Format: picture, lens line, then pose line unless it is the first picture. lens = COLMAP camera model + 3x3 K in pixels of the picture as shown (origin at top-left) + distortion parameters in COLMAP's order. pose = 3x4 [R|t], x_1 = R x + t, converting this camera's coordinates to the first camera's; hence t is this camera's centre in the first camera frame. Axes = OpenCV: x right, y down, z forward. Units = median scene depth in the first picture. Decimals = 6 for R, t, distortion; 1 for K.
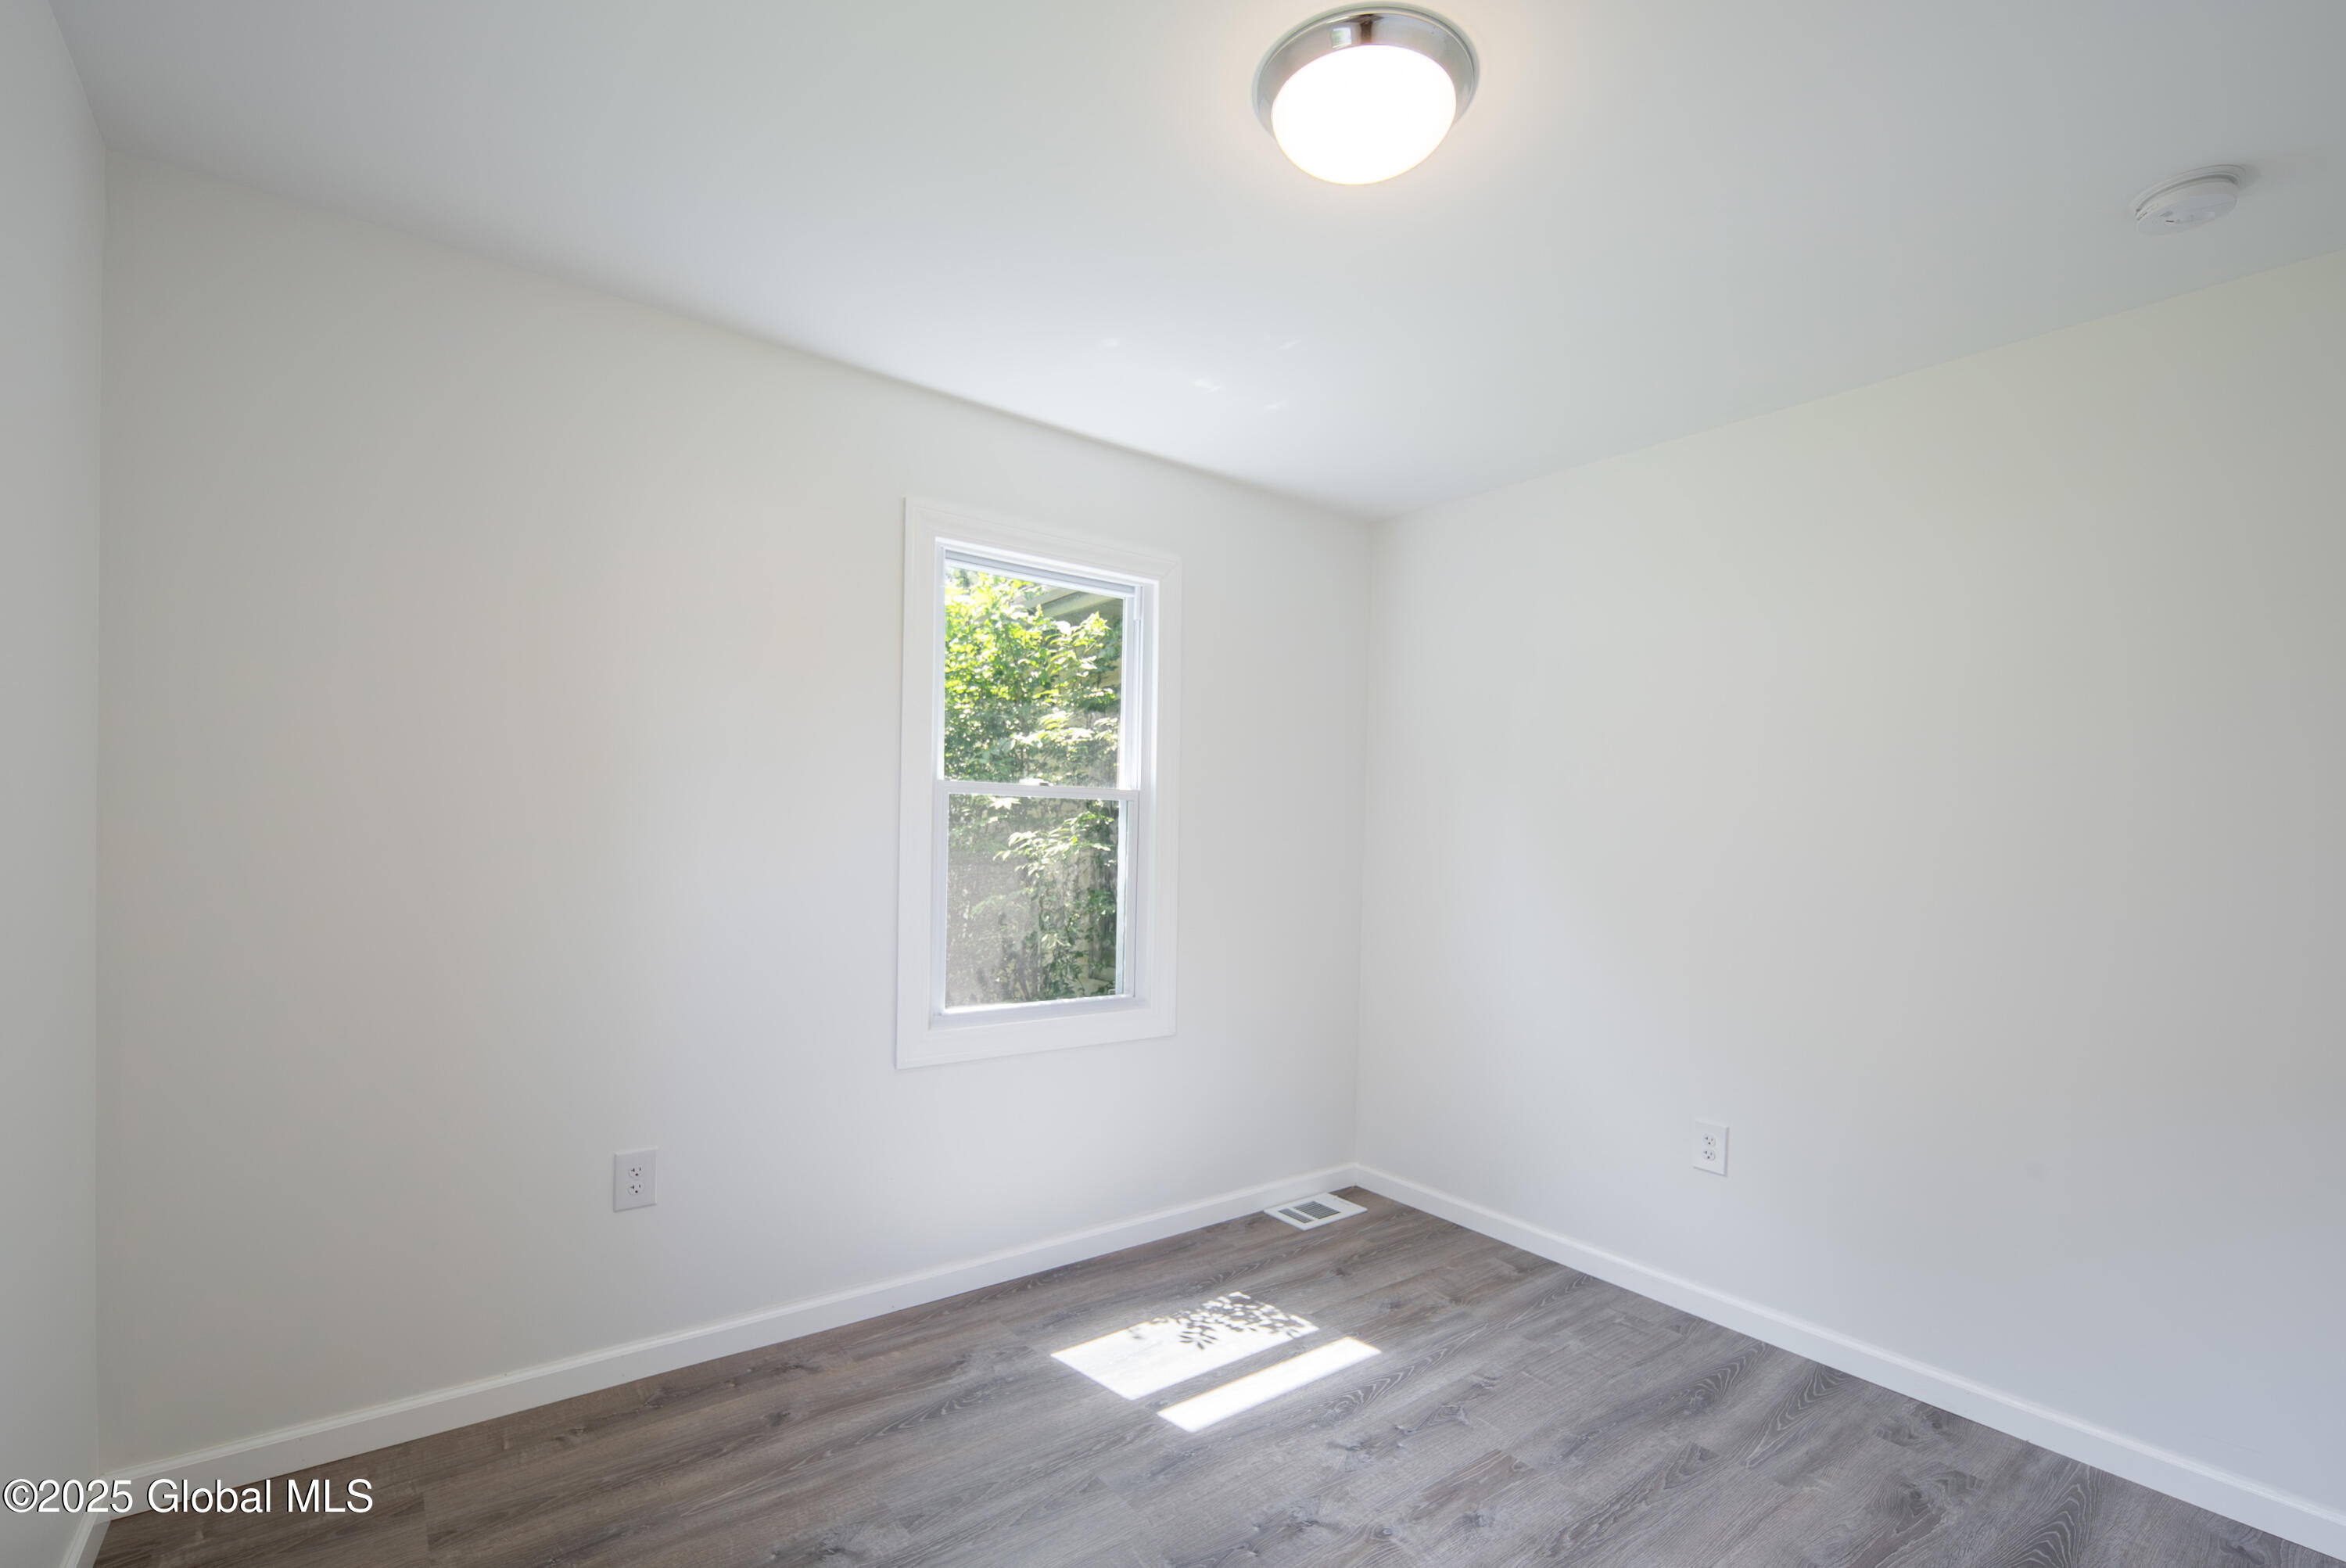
lens RADIAL K [[1055.5, 0, 1173.9], [0, 1055.5, 845.0], [0, 0, 1]] dist [-0.001463, -0.000936]
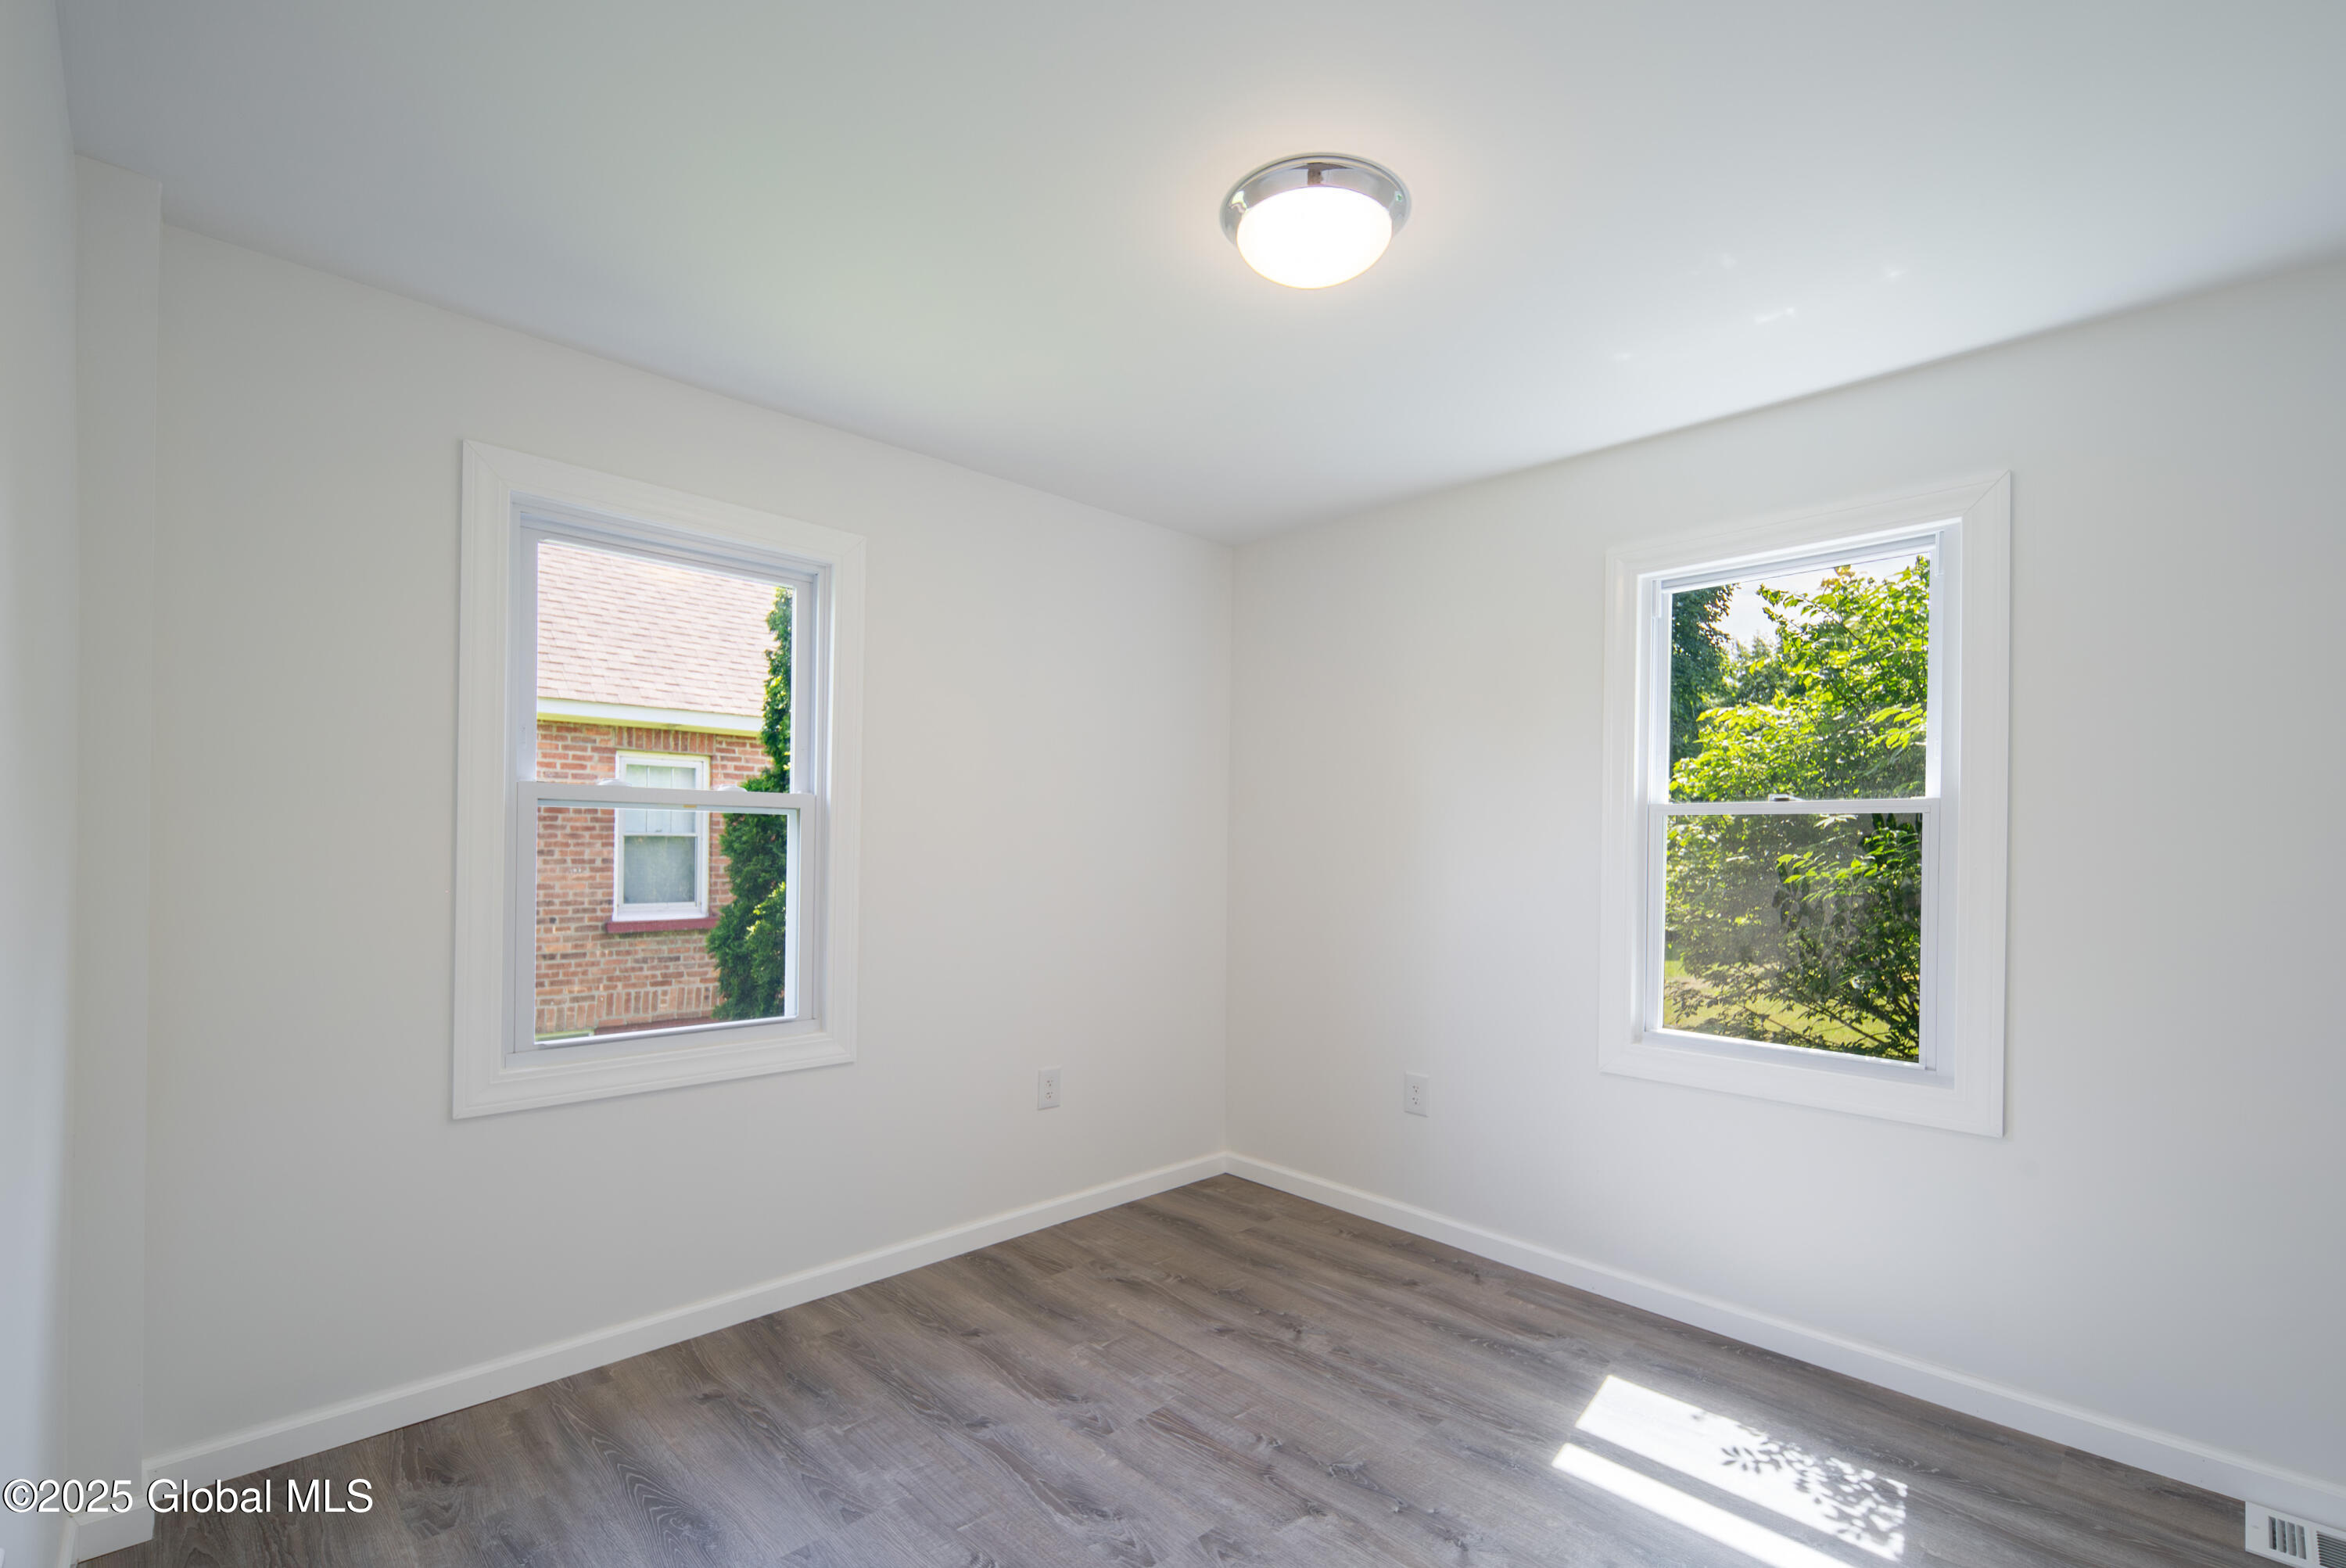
lens RADIAL K [[1055.5, 0, 1181.7], [0, 1055.5, 843.6], [0, 0, 1]] dist [-0.001463, -0.000936]
pose [[0.100153, -0.027430, -0.994594, 0.856333], [-0.022599, 0.999299, -0.029835, 0.020093], [0.994715, 0.025465, 0.099463, 0.490818]]
